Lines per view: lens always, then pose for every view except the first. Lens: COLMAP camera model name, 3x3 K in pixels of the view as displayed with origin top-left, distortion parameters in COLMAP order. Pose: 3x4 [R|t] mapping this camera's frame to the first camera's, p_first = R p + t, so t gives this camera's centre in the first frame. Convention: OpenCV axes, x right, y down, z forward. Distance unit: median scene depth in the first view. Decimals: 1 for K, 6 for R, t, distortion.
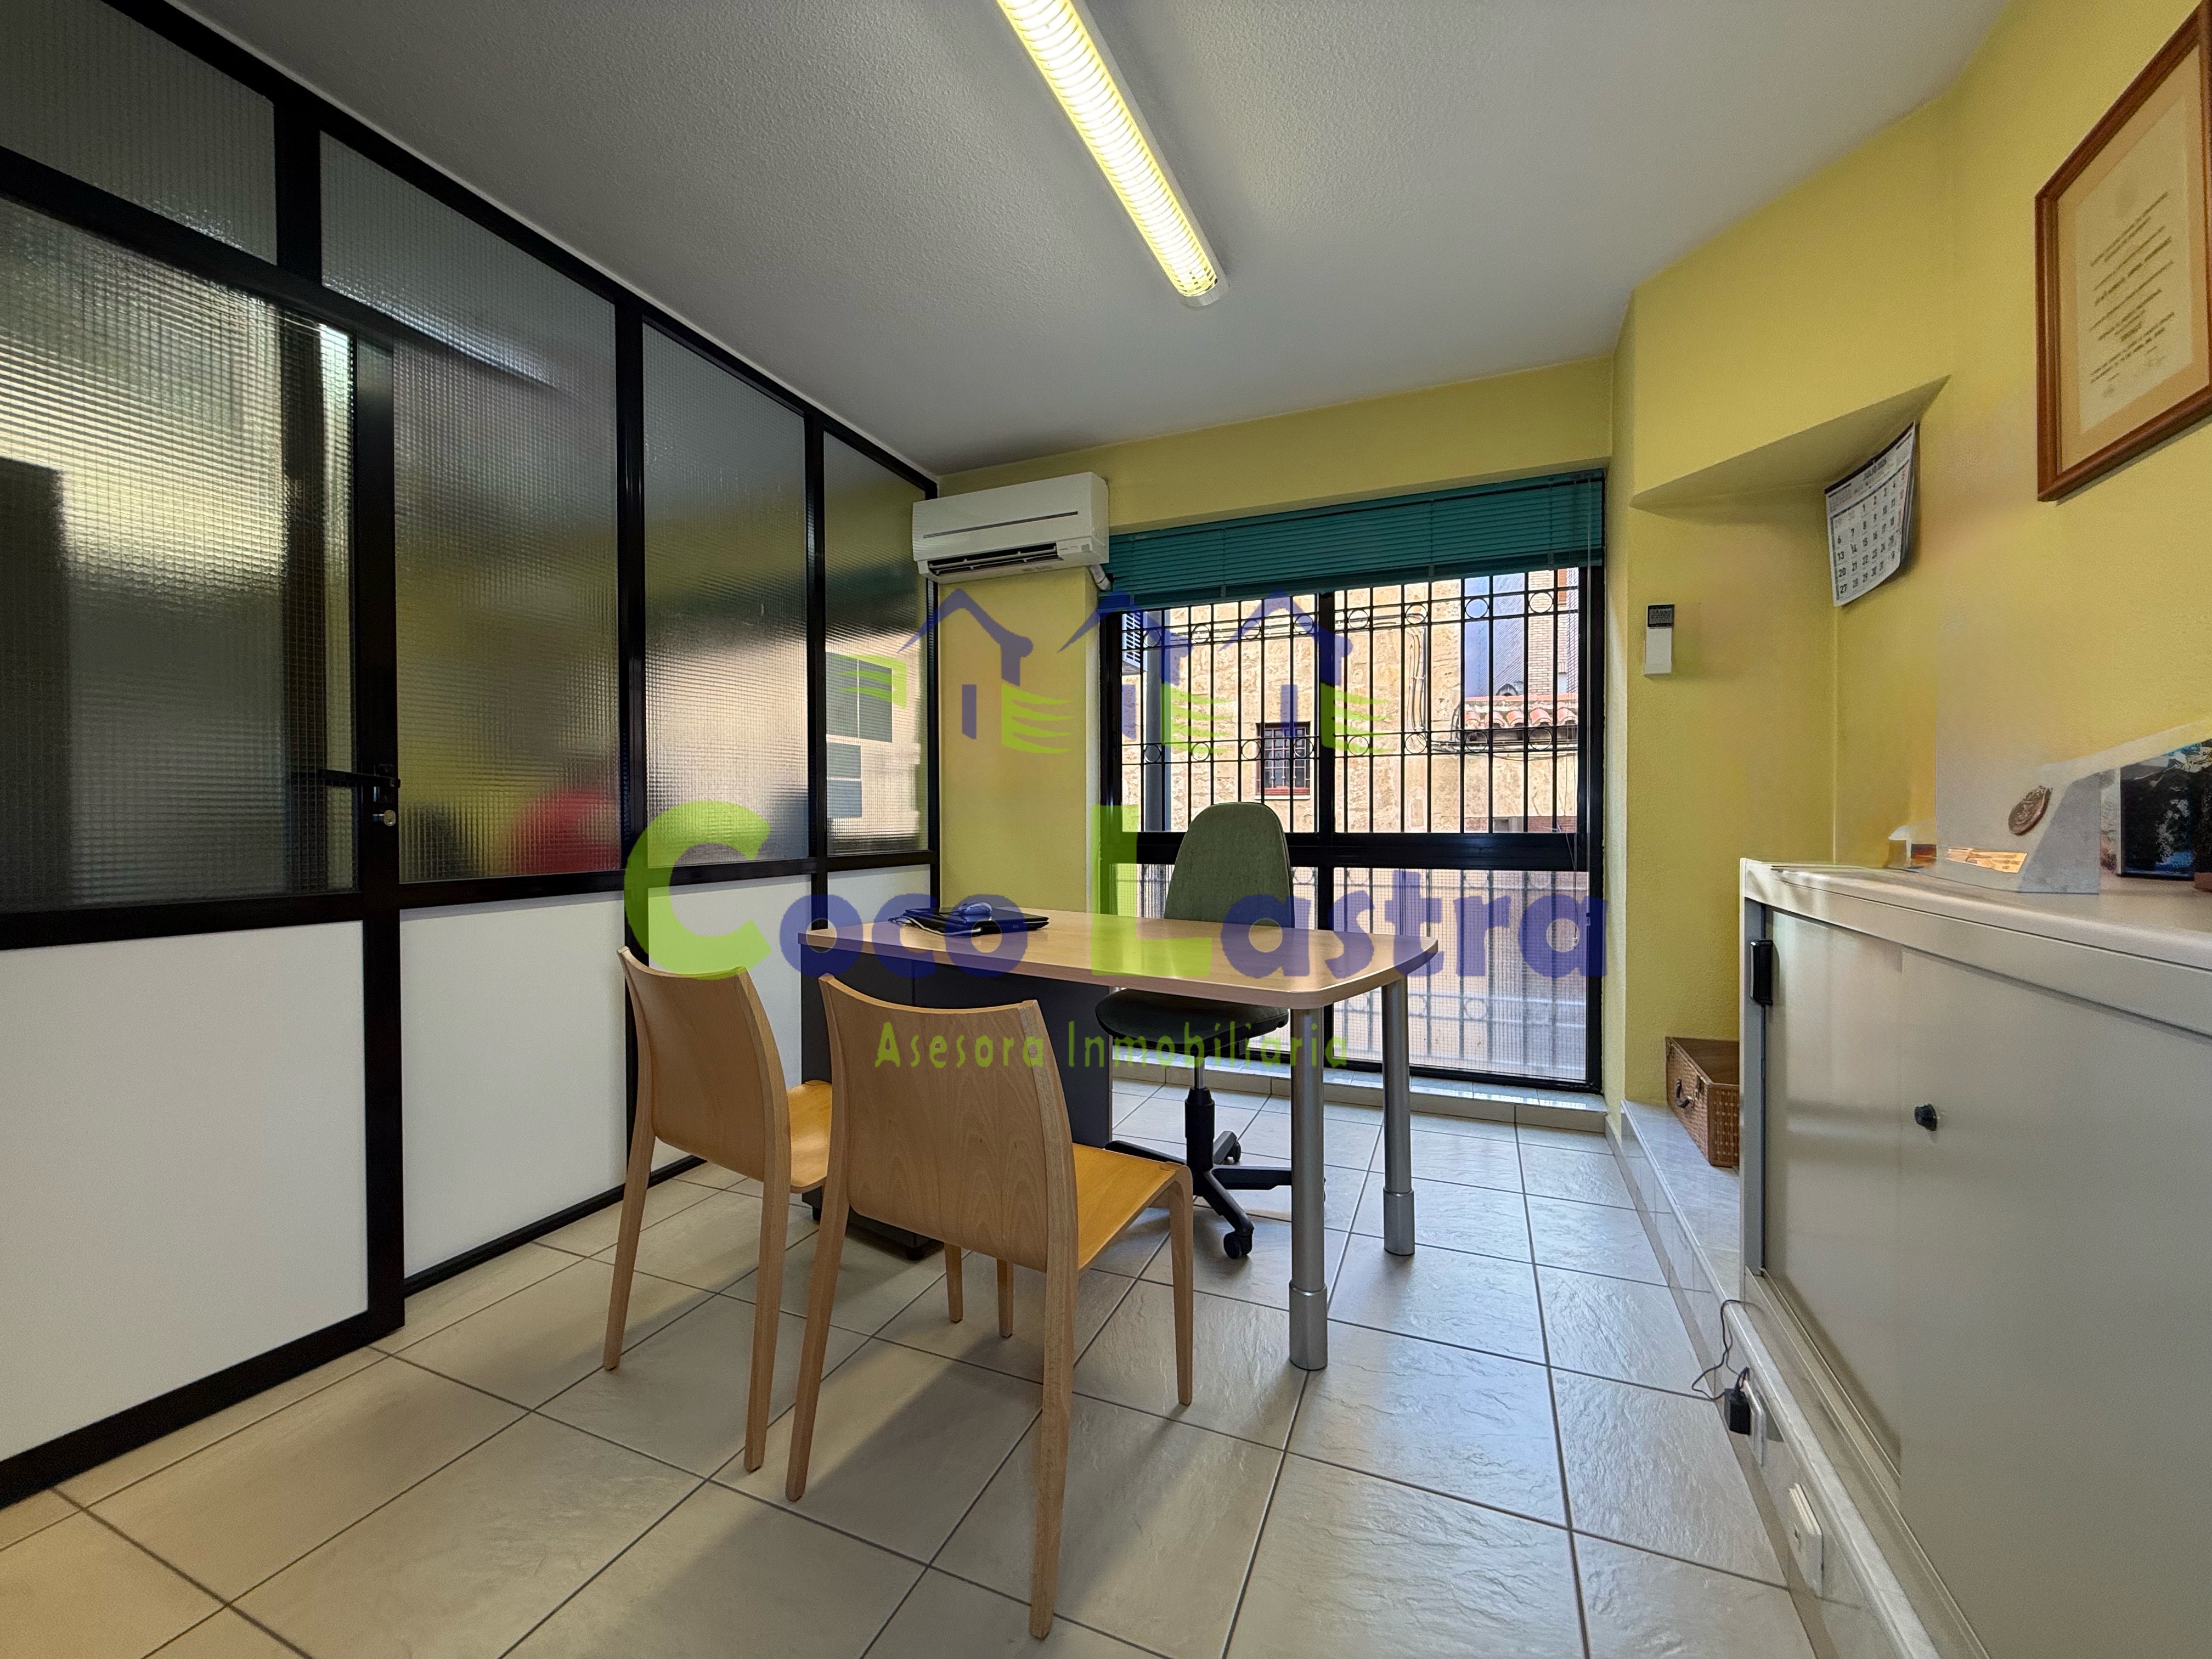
lens RADIAL K [[879.7, 0, 1094.0], [0, 879.7, 822.4], [0, 0, 1]] dist [0.001751, 0.000425]
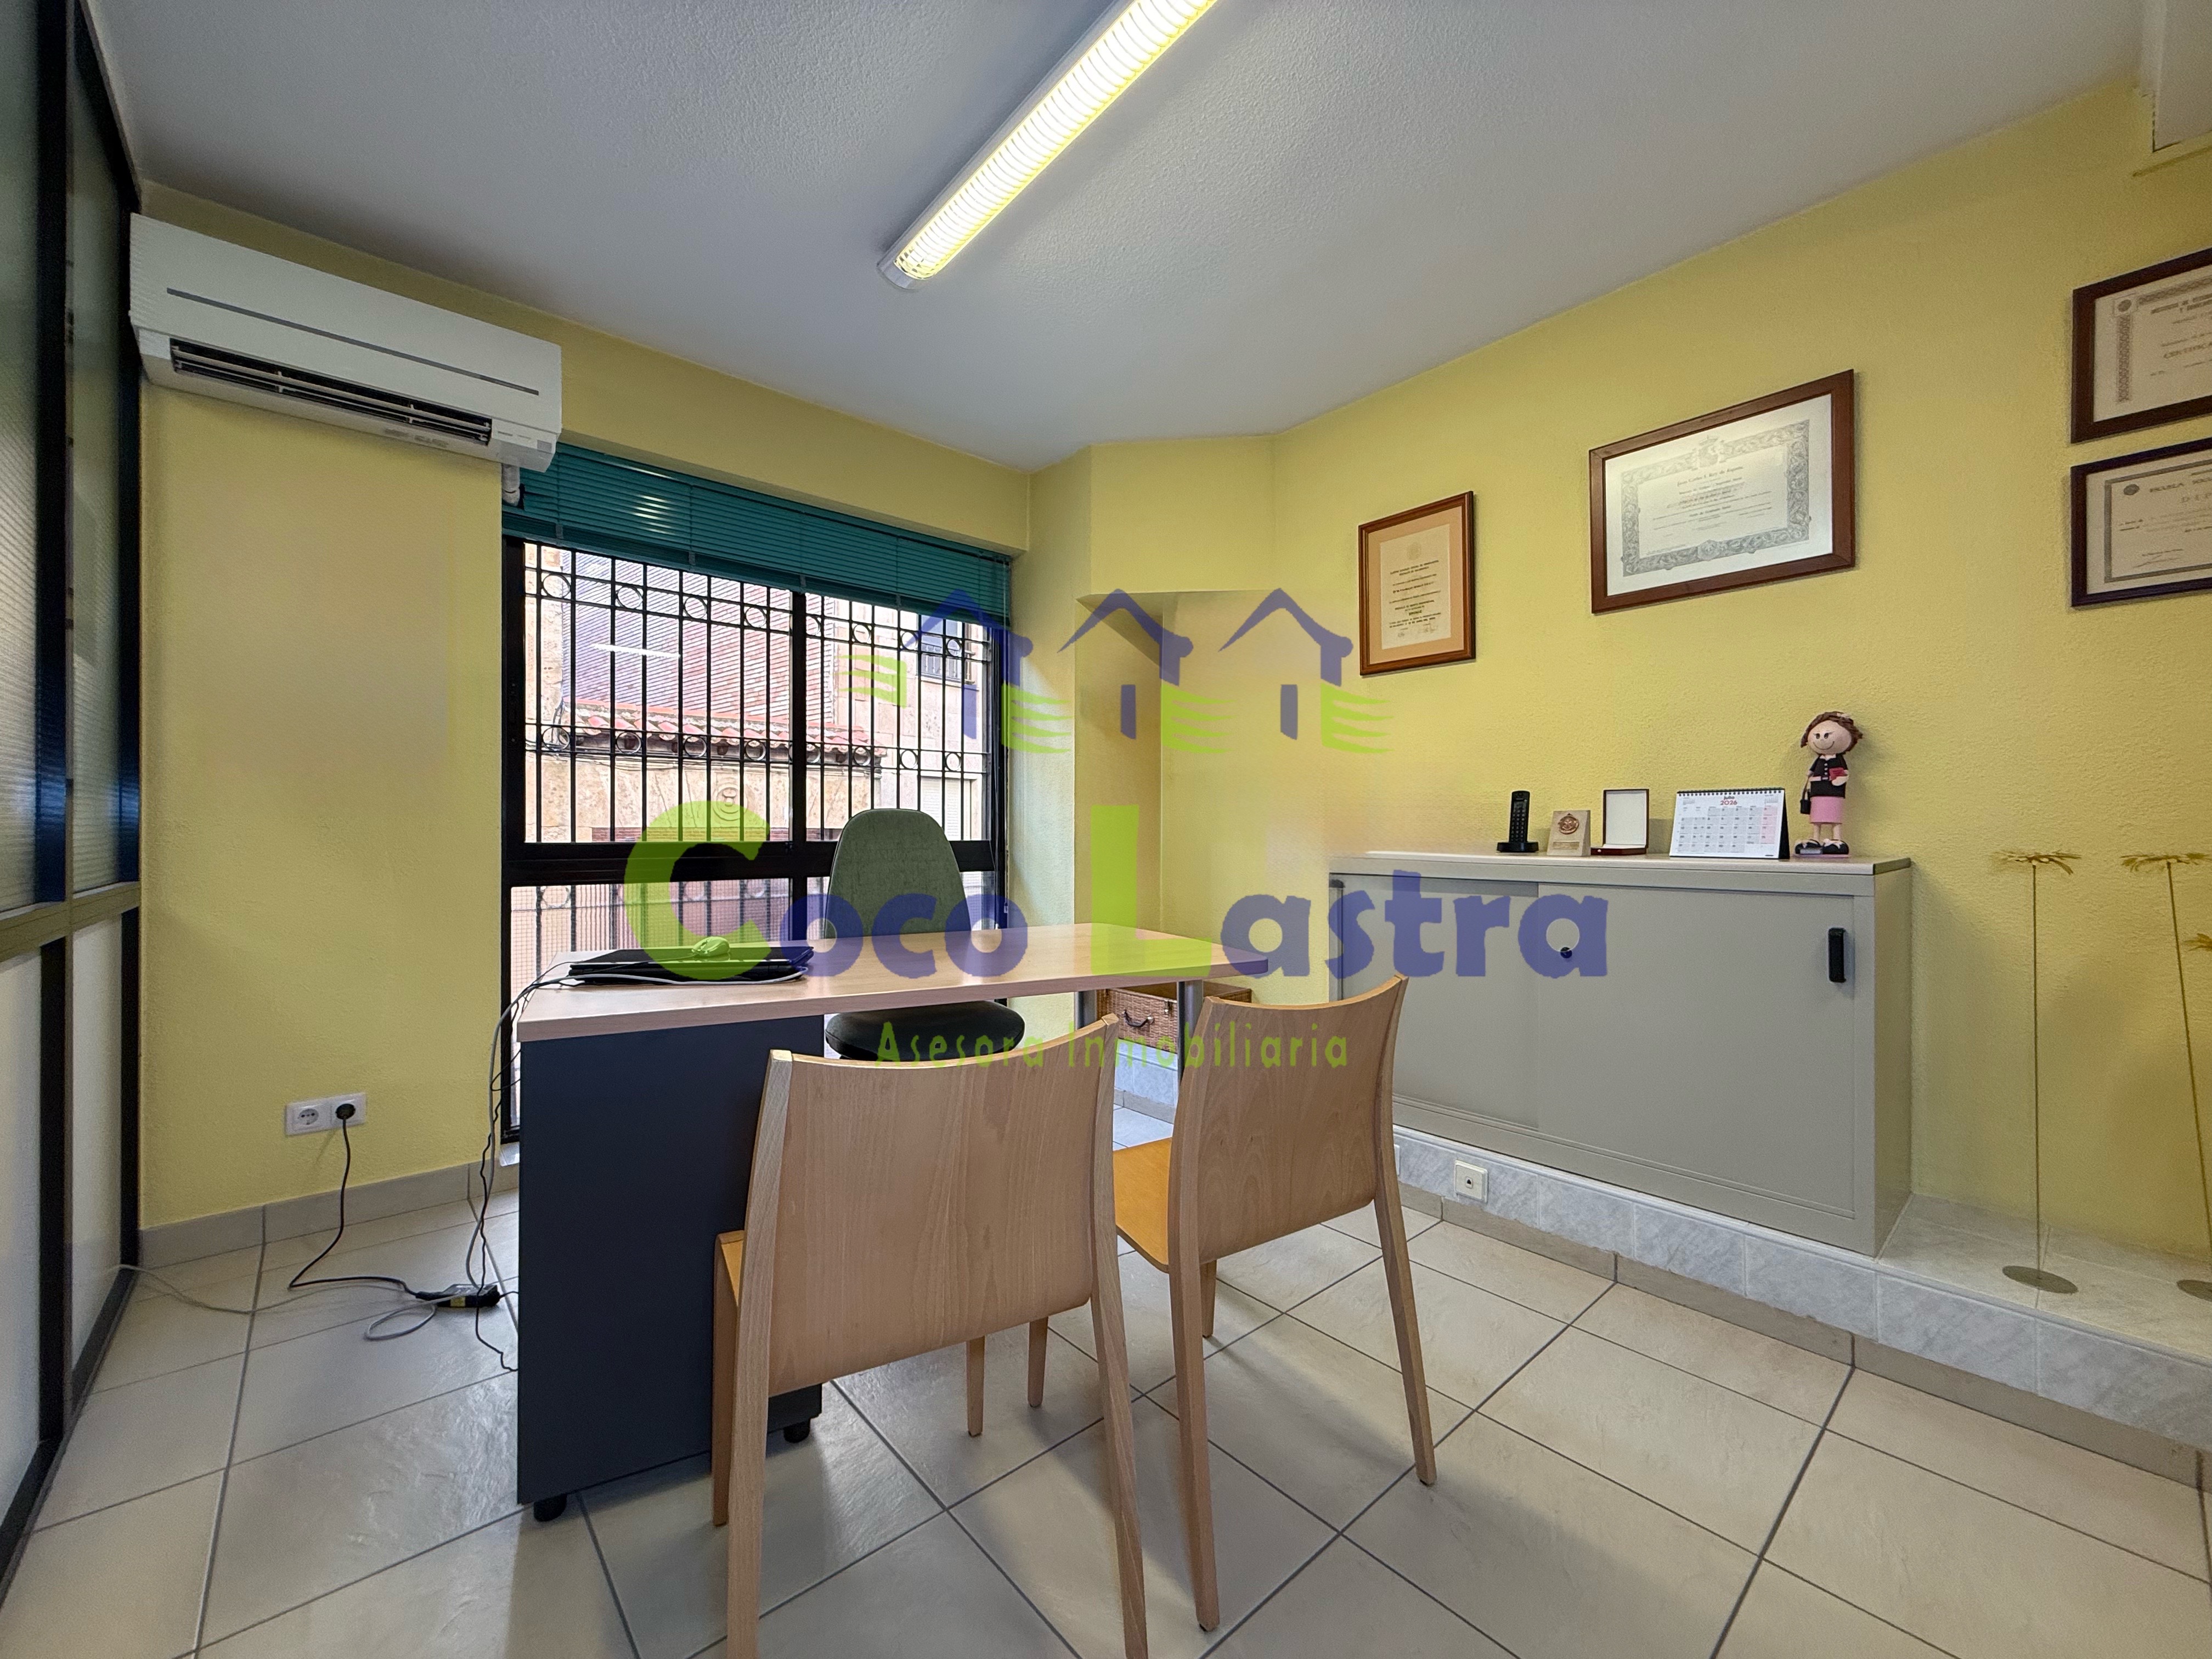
lens RADIAL K [[879.7, 0, 1099.7], [0, 879.7, 825.5], [0, 0, 1]] dist [0.001751, 0.000425]
pose [[0.451359, 0.012274, 0.892258, -0.449274], [-0.004525, 0.999924, -0.011466, 0.003941], [-0.892331, 0.001138, 0.451380, 0.274882]]
